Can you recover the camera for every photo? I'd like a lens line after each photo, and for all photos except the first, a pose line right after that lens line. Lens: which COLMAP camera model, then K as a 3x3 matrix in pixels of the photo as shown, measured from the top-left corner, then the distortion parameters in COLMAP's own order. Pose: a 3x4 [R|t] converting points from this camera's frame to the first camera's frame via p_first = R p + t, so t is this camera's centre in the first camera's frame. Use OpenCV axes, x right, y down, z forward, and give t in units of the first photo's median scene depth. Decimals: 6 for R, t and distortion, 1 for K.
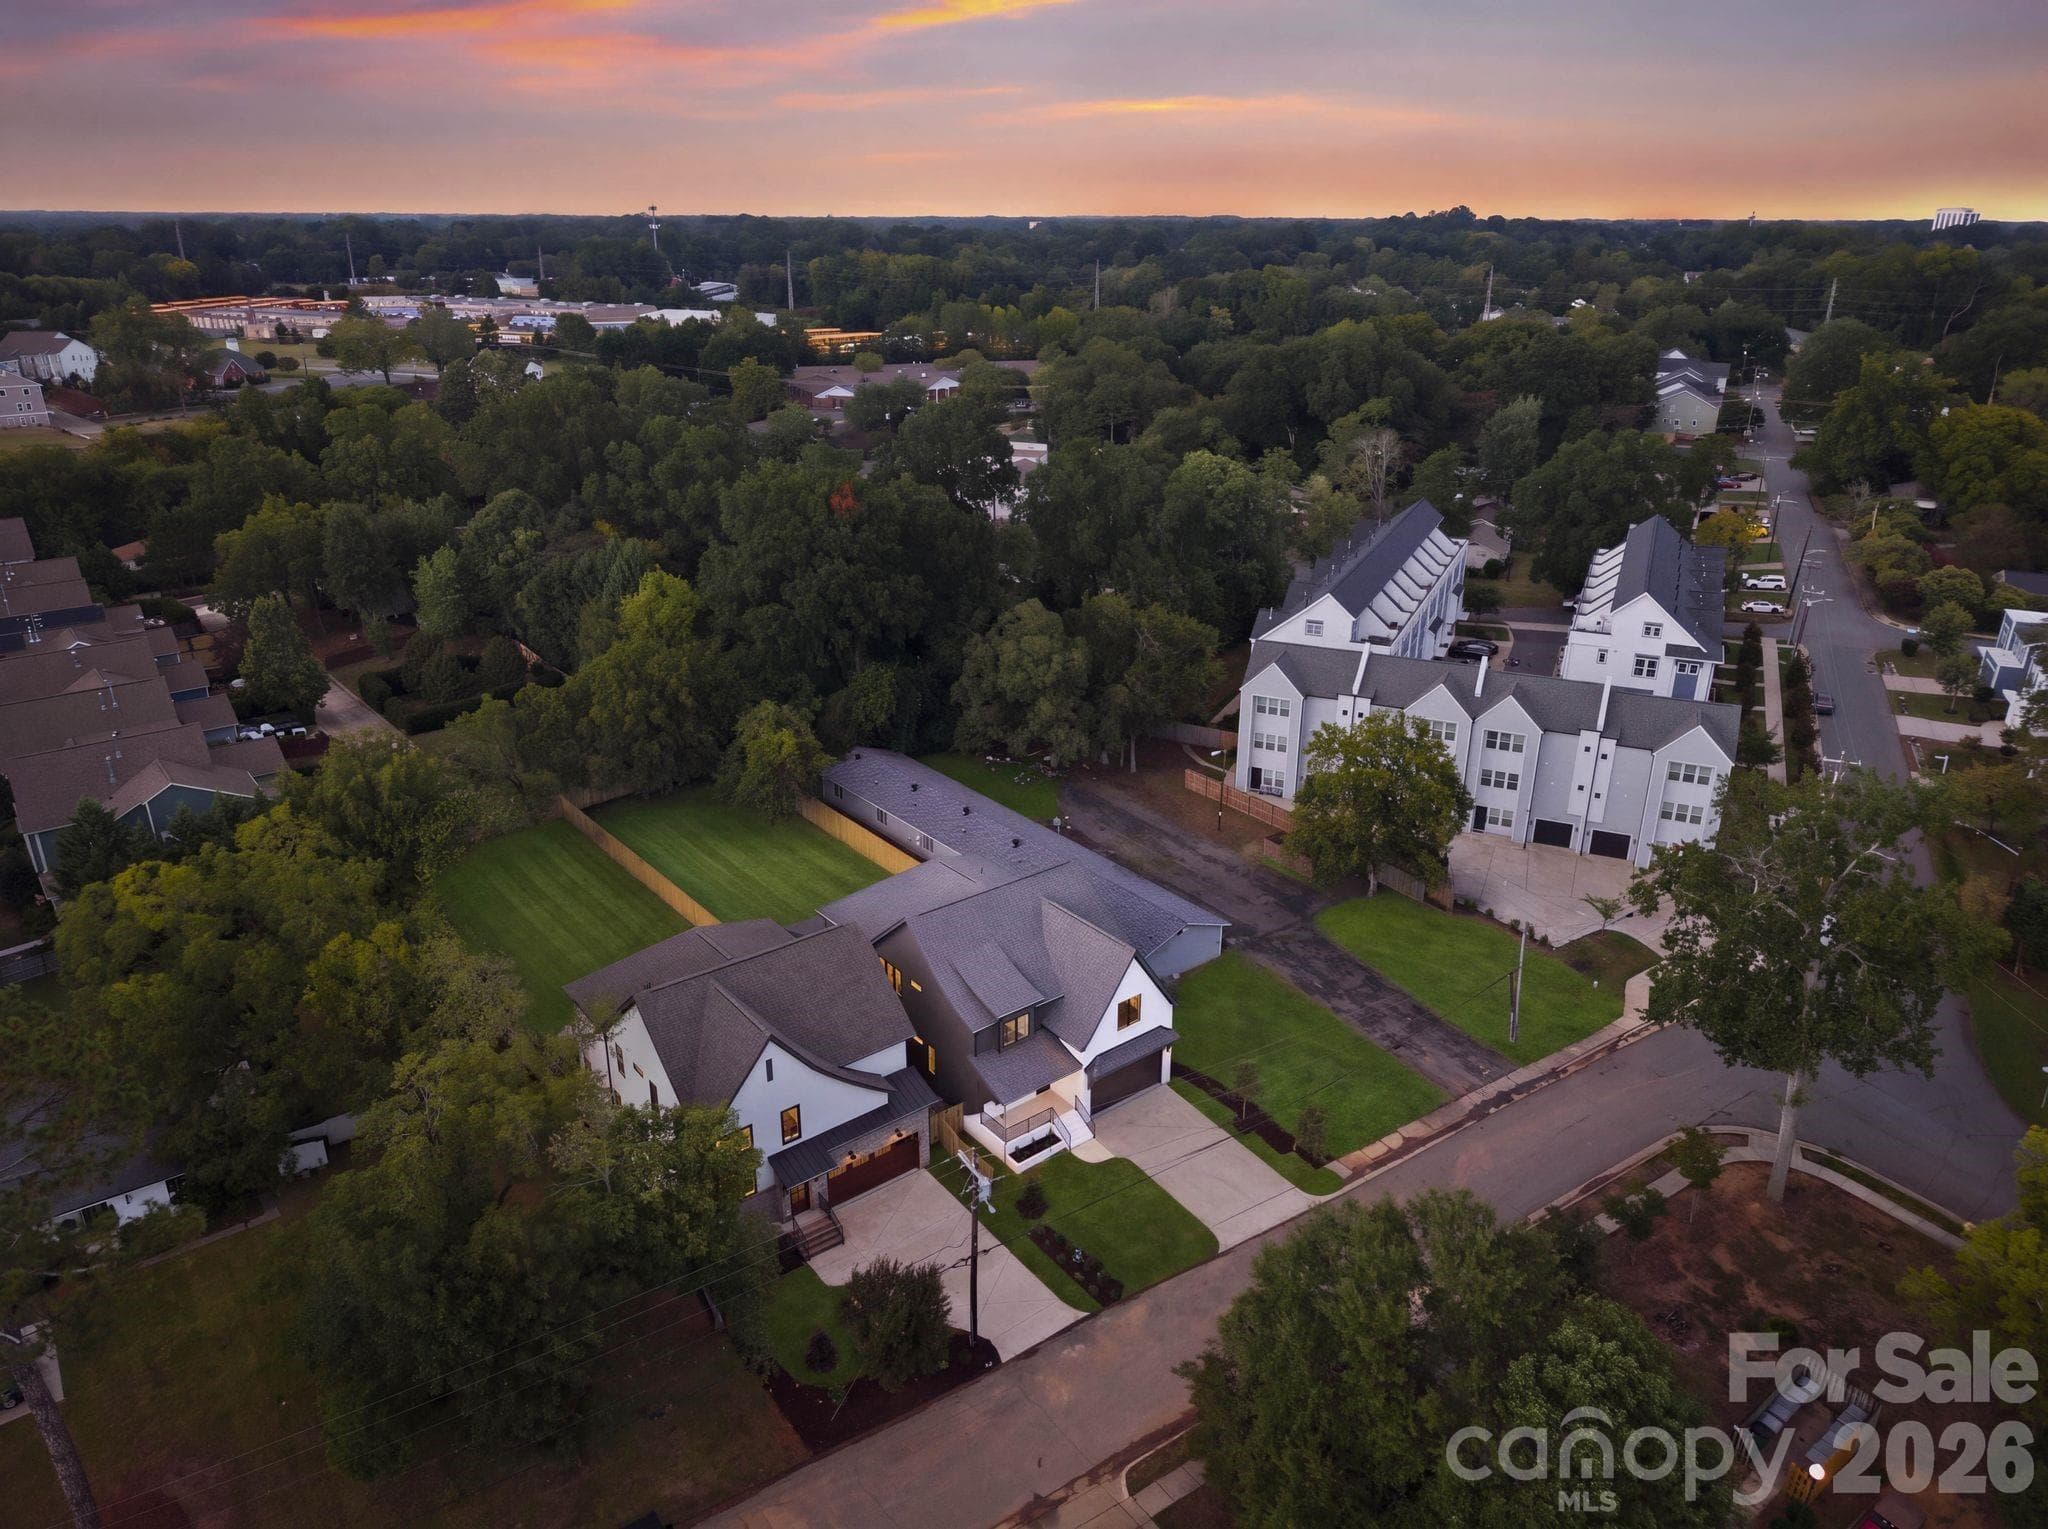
lens RADIAL K [[1370.7, 0, 1014.9], [0, 1370.7, 760.0], [0, 0, 1]] dist [0.029608, -0.028315]
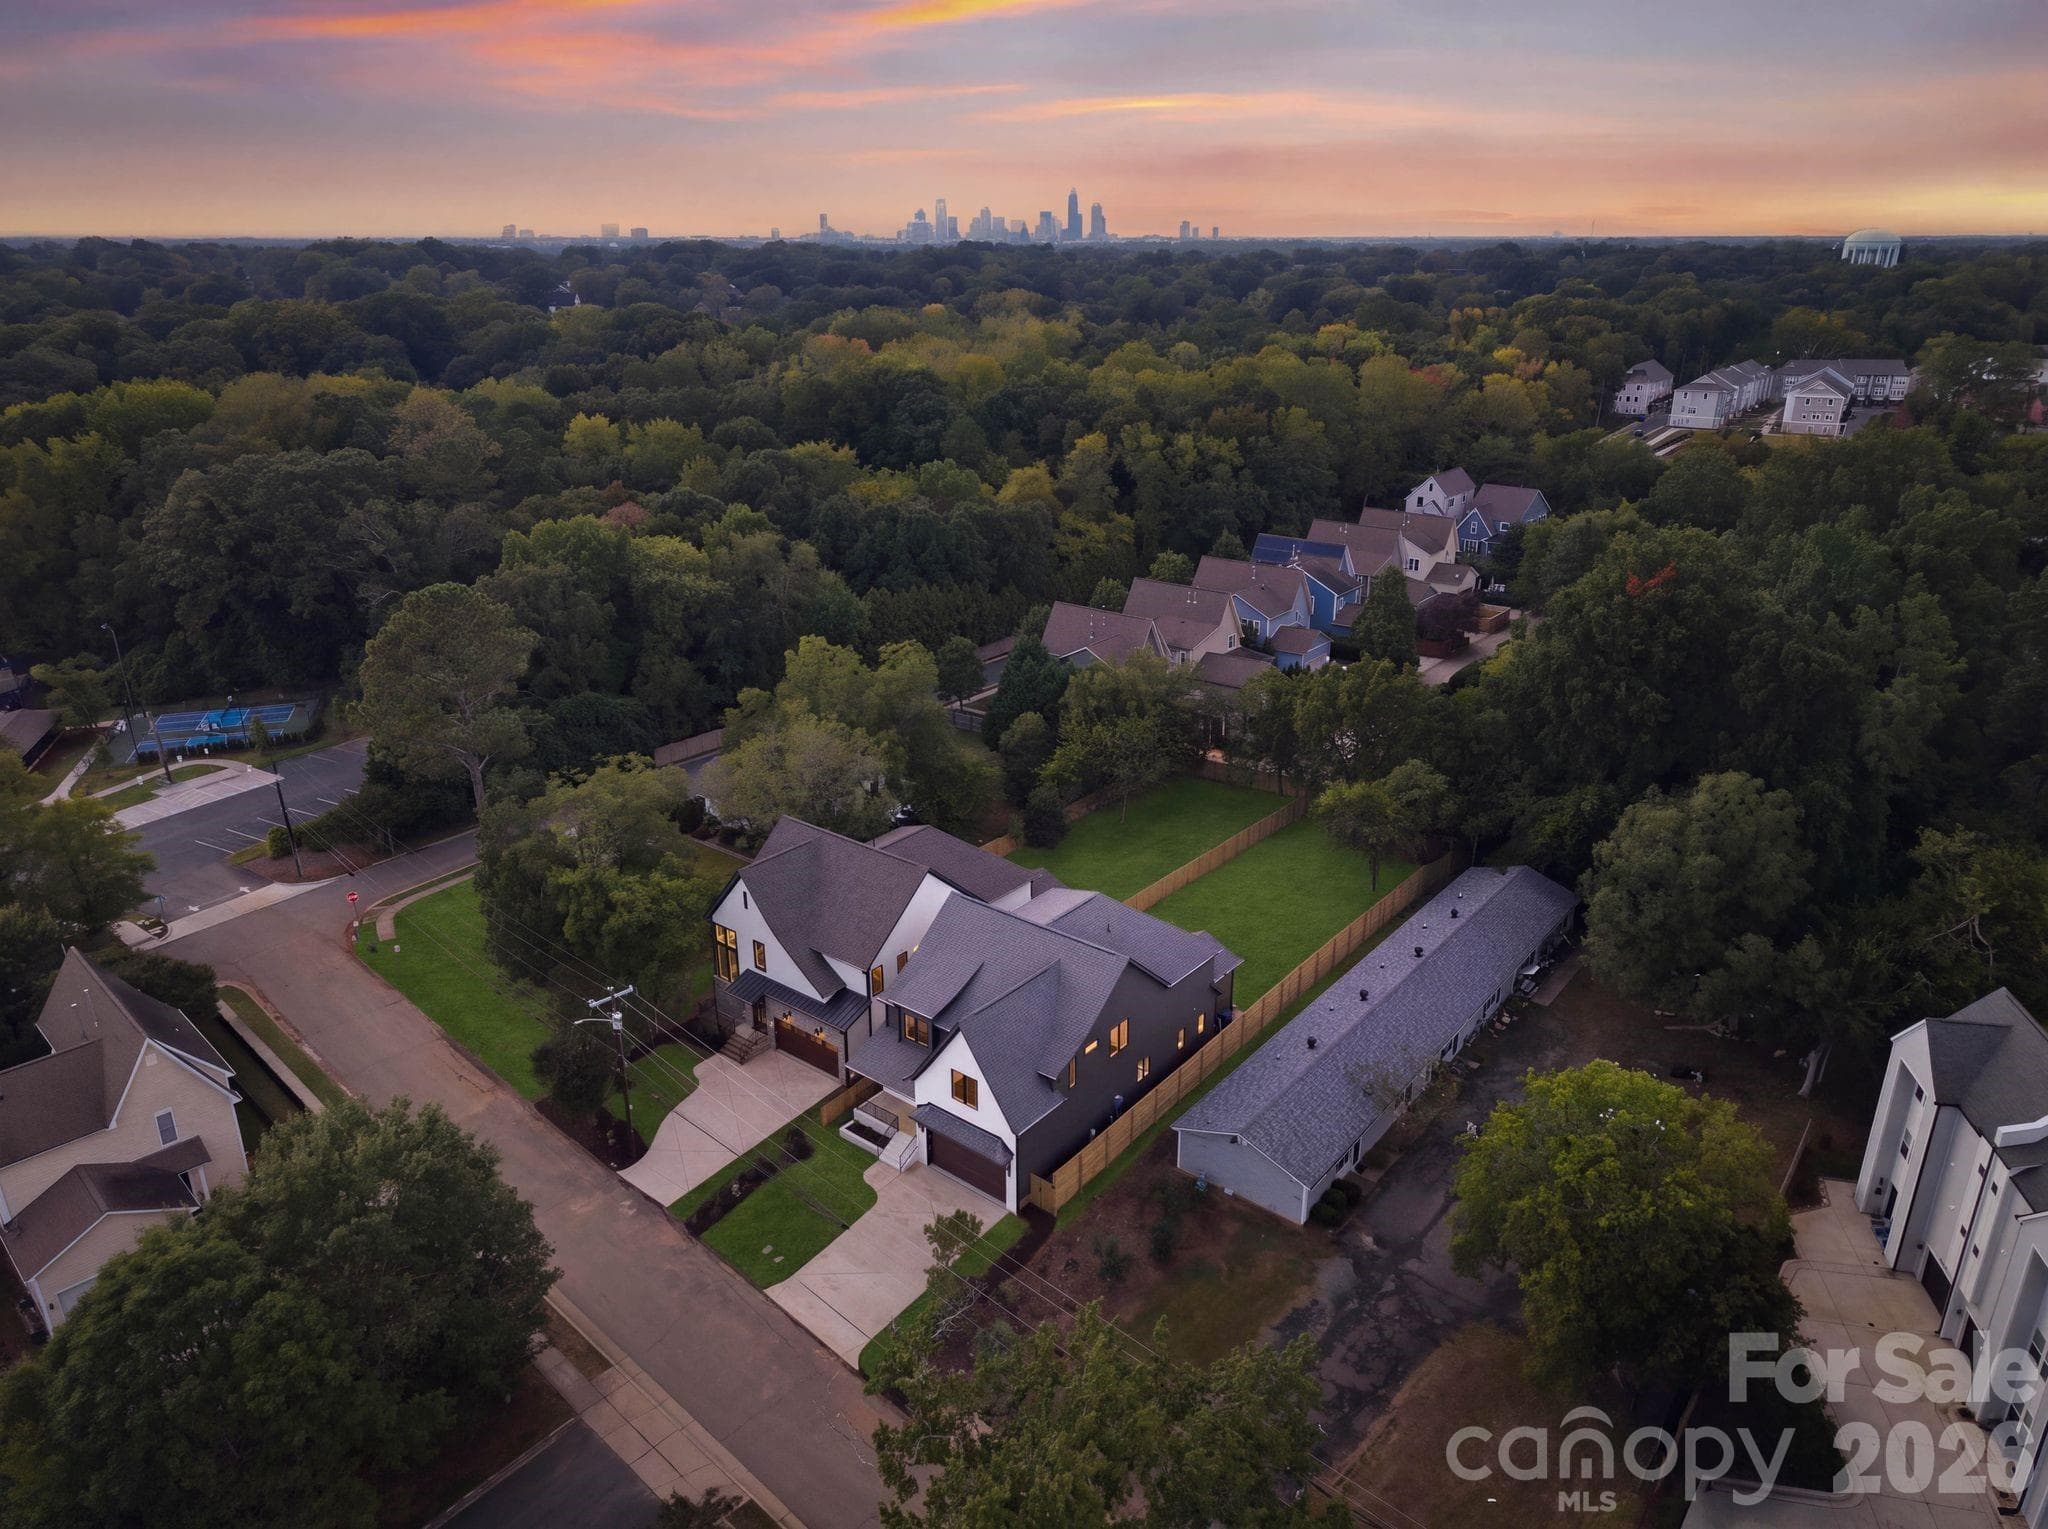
lens RADIAL K [[1370.7, 0, 1014.9], [0, 1370.7, 760.0], [0, 0, 1]] dist [0.029608, -0.028315]
pose [[0.223491, 0.342911, -0.912395, 0.817944], [-0.357164, 0.899774, 0.250680, -0.244662], [0.906910, 0.269850, 0.323567, 0.652738]]
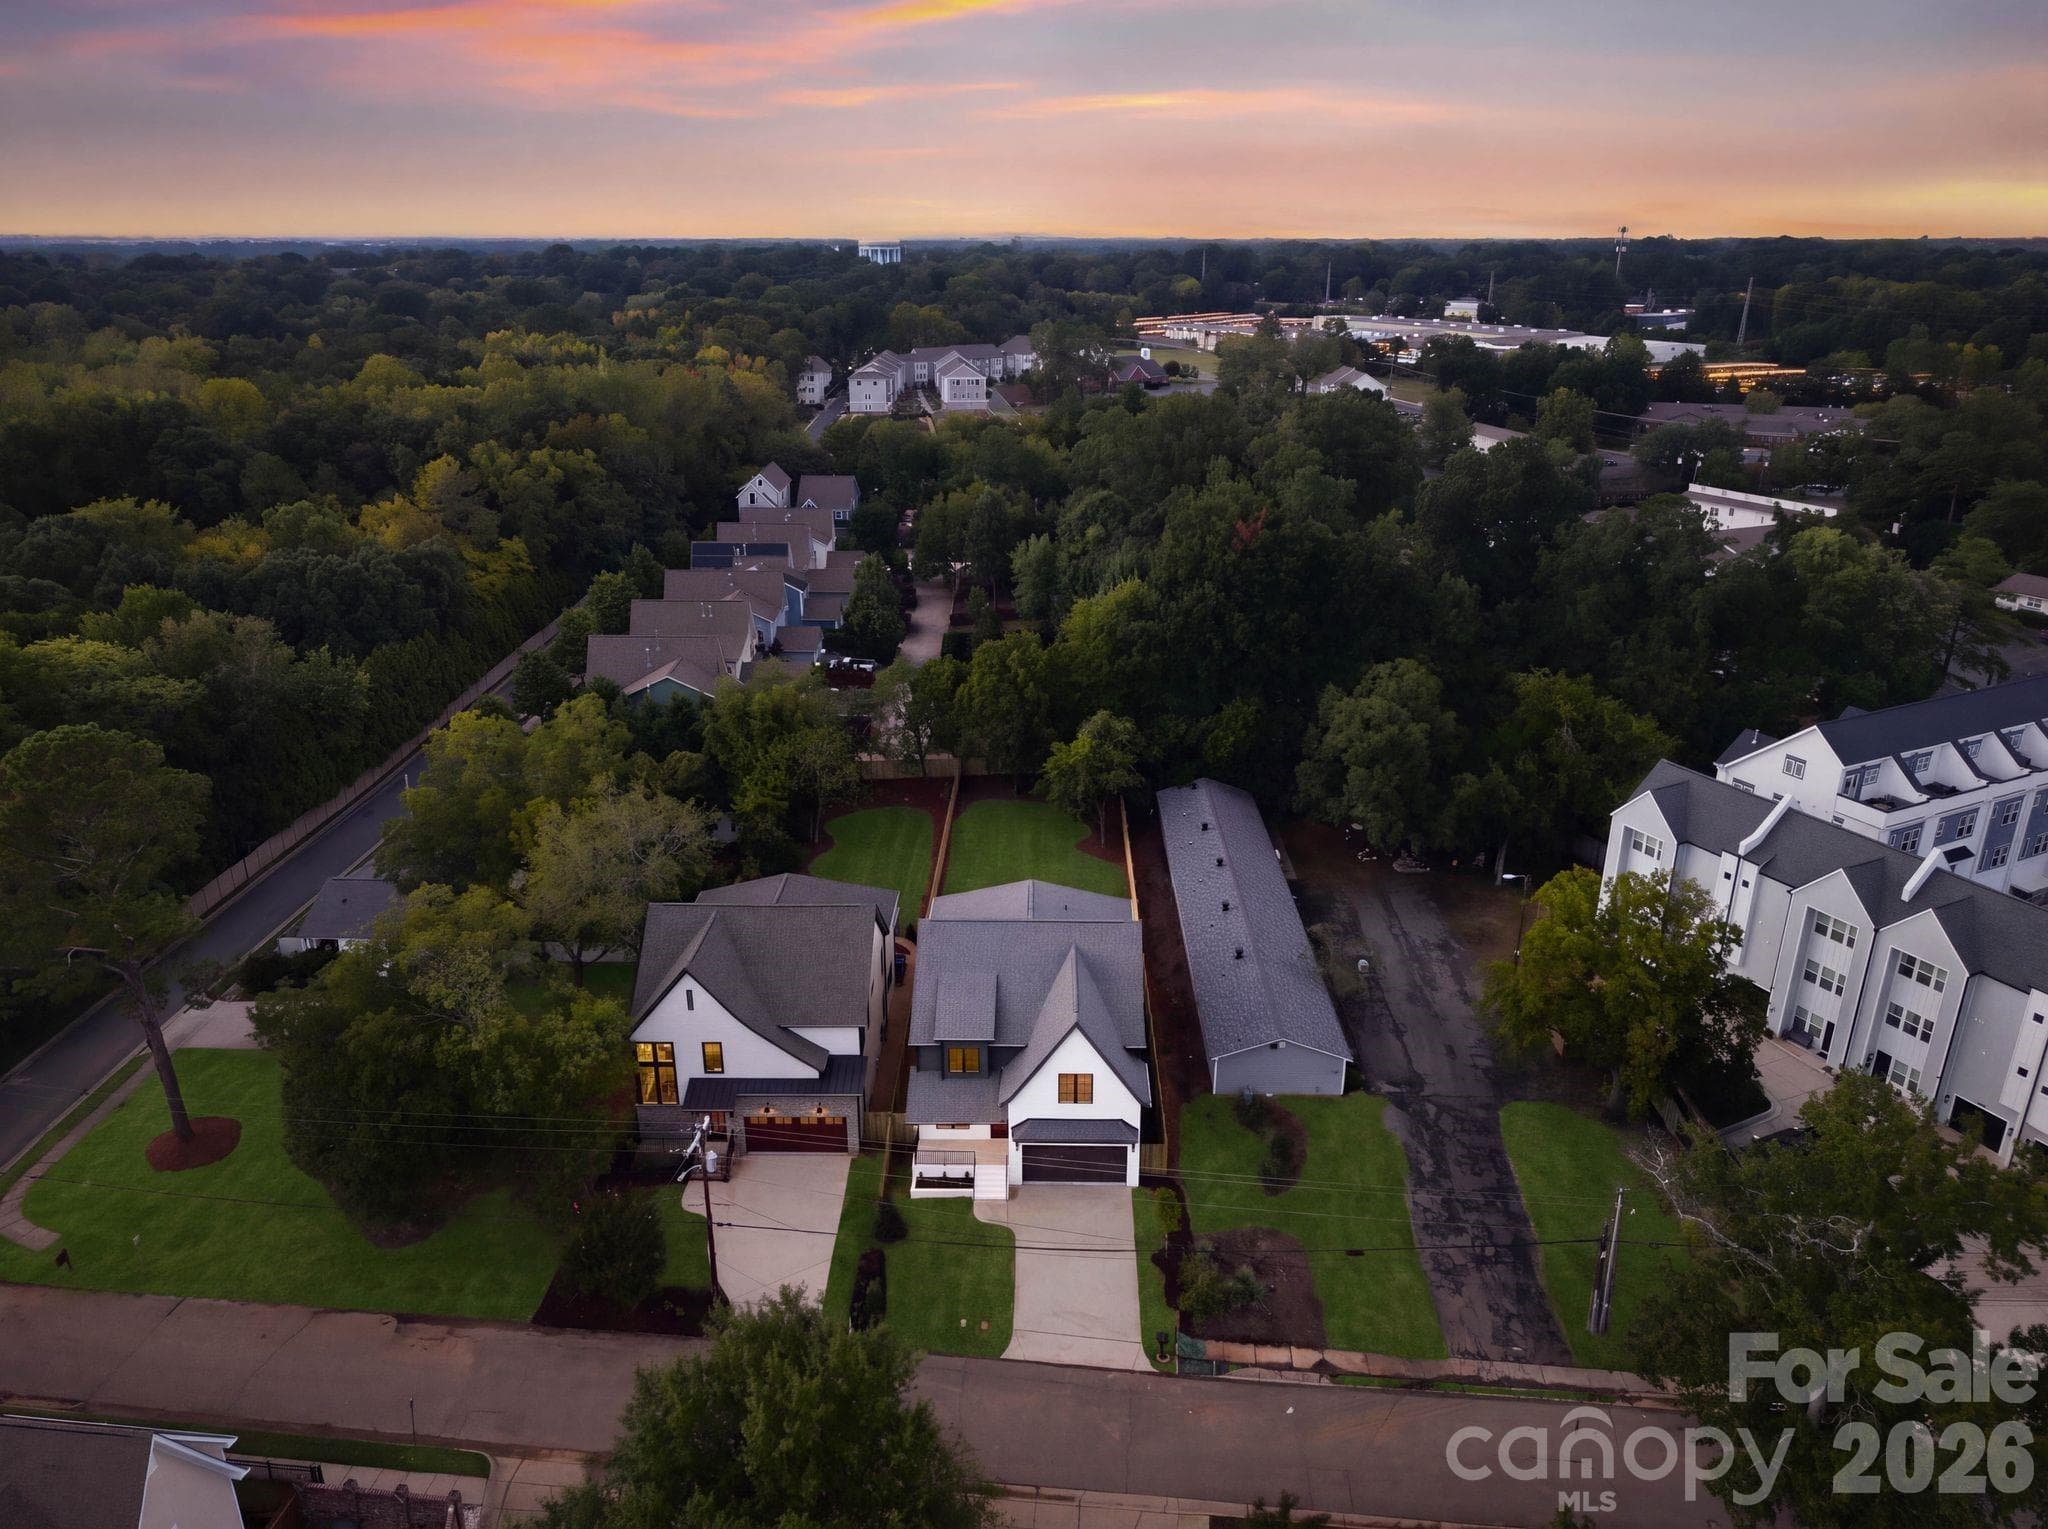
lens RADIAL K [[1383.7, 0, 1024.0], [0, 1383.7, 764.5], [0, 0, 1]] dist [0.014214, -0.001790]
pose [[0.774563, 0.221441, -0.592465, 0.538002], [-0.230415, 0.971132, 0.061738, -0.073300], [0.589033, 0.088693, 0.803227, 0.207926]]
